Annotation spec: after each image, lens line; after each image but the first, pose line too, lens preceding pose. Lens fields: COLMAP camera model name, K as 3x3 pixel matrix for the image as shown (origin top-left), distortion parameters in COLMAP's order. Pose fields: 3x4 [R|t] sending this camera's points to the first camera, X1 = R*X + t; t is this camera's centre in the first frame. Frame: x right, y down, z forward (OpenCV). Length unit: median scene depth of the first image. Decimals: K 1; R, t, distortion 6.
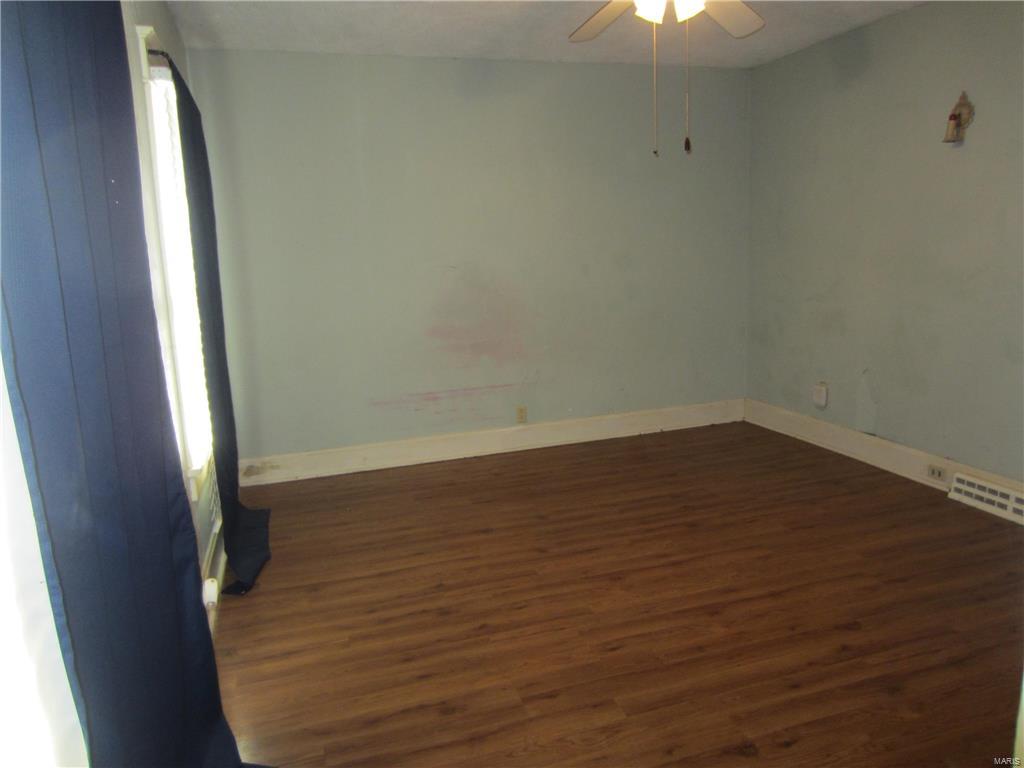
lens RADIAL K [[730.0, 0, 511.6], [0, 730.0, 387.8], [0, 0, 1]] dist [-0.026120, 0.009059]
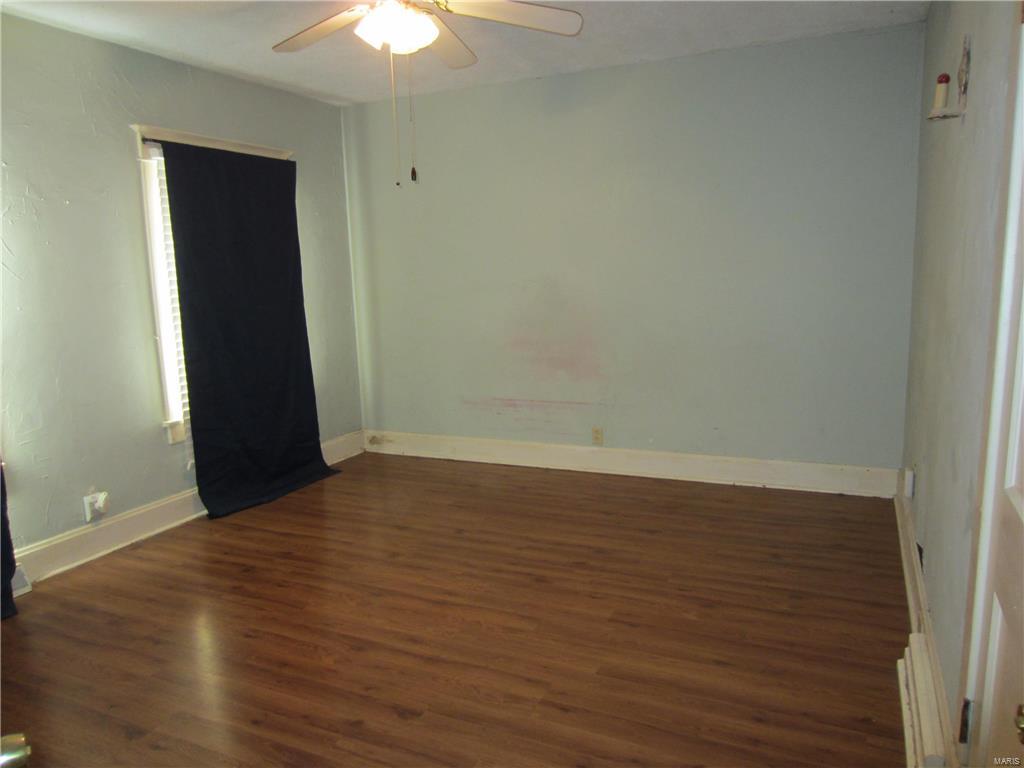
lens RADIAL K [[730.0, 0, 509.9], [0, 730.0, 384.6], [0, 0, 1]] dist [-0.026120, 0.009059]
pose [[0.734496, 0.128157, -0.666402, 0.778443], [-0.122961, 0.990884, 0.055034, -0.095561], [0.667380, 0.041519, 0.743559, 0.285200]]
